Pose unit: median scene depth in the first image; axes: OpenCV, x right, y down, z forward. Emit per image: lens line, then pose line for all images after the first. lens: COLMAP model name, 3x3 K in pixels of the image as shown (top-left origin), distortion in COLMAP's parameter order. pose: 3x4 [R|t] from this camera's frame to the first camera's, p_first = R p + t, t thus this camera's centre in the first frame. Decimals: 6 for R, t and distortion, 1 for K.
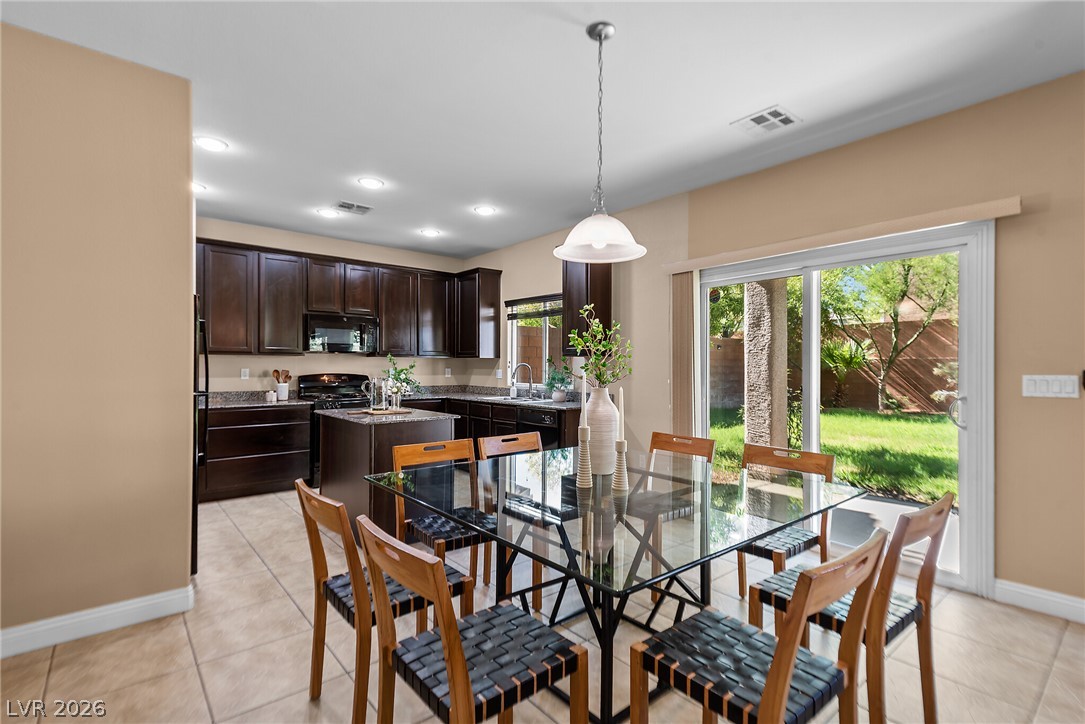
lens RADIAL K [[502.8, 0, 537.4], [0, 502.8, 361.3], [0, 0, 1]] dist [0.019850, -0.001438]
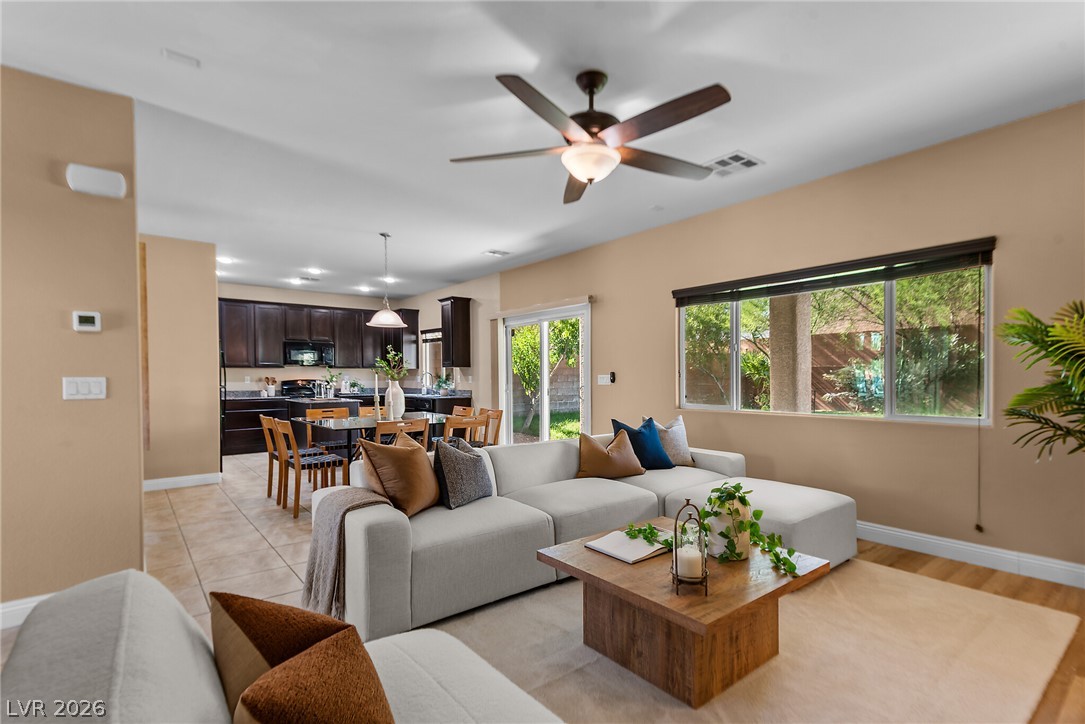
lens RADIAL K [[502.8, 0, 541.9], [0, 502.8, 381.5], [0, 0, 1]] dist [0.019850, -0.001438]
pose [[0.999932, -0.006539, -0.009673, 0.351612], [0.006734, 0.999772, 0.020279, 0.004729], [0.009538, -0.020343, 0.999748, -0.562502]]
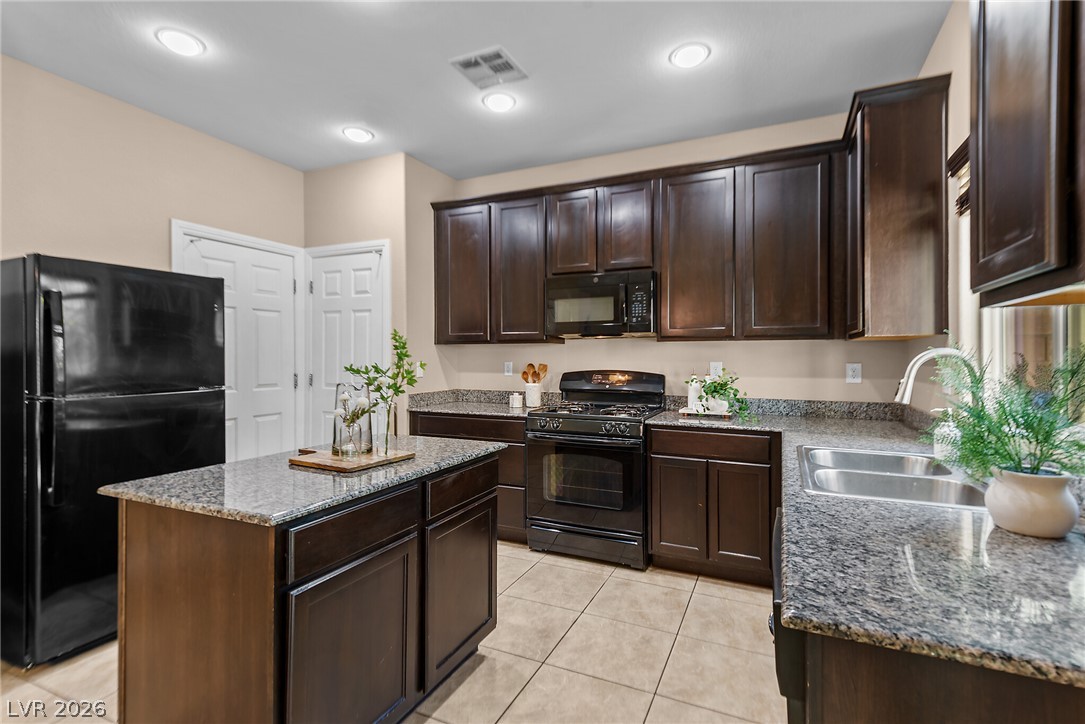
lens RADIAL K [[502.8, 0, 560.9], [0, 502.8, 360.0], [0, 0, 1]] dist [0.019850, -0.001438]
pose [[0.447370, 0.003826, -0.894341, 0.137172], [0.009404, 0.999915, 0.008982, 0.005477], [0.894299, -0.012429, 0.447296, 0.703744]]
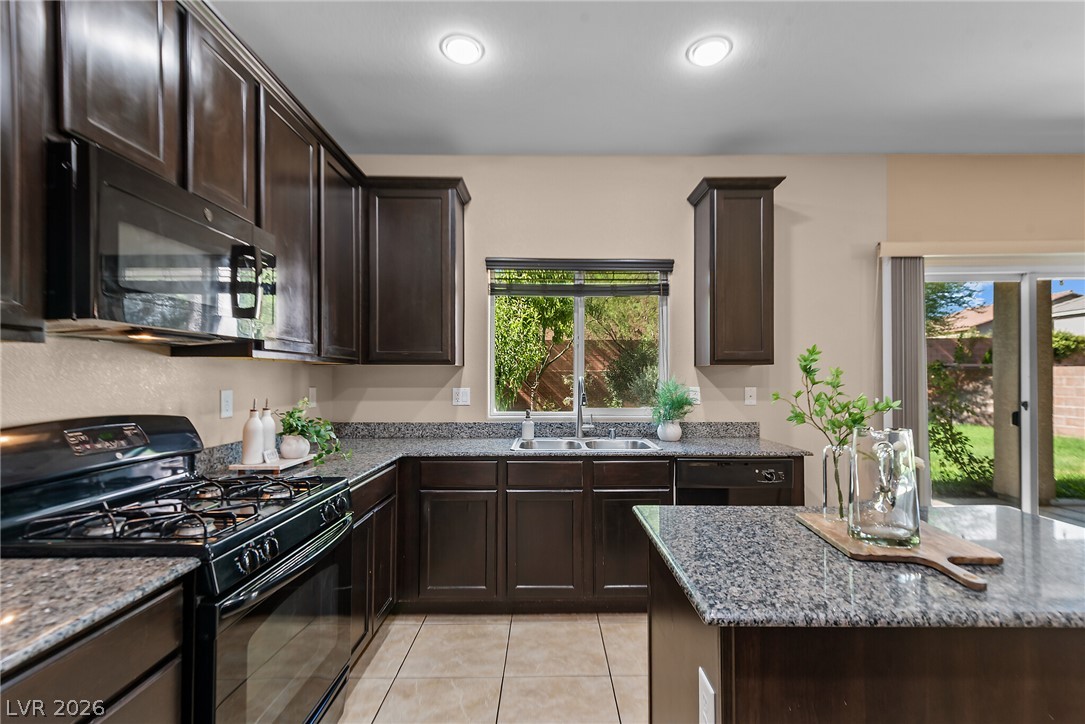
lens RADIAL K [[502.8, 0, 545.8], [0, 502.8, 374.3], [0, 0, 1]] dist [0.019850, -0.001438]
pose [[0.635586, -0.000669, 0.772030, -0.489662], [-0.002873, 0.999991, 0.003232, 0.000490], [-0.772025, -0.004272, 0.635578, 0.700164]]
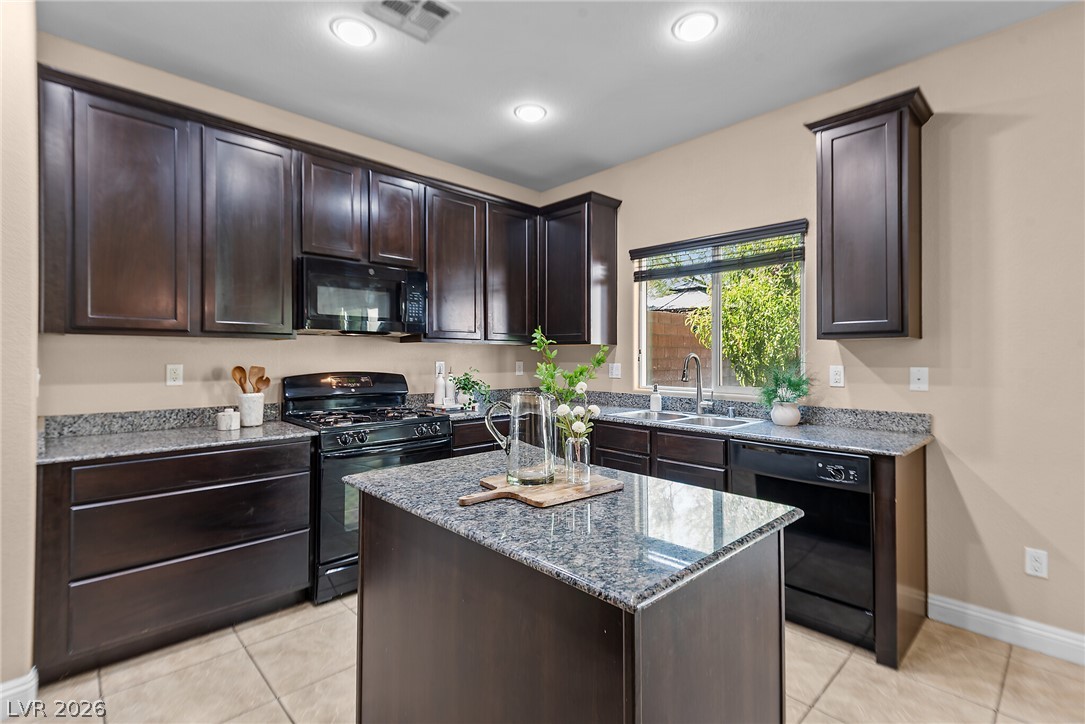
lens RADIAL K [[502.8, 0, 538.2], [0, 502.8, 350.9], [0, 0, 1]] dist [0.019850, -0.001438]
pose [[0.998262, -0.001816, 0.058912, -0.238425], [0.001960, 0.999995, -0.002390, 0.002859], [-0.058907, 0.002501, 0.998260, 0.458548]]
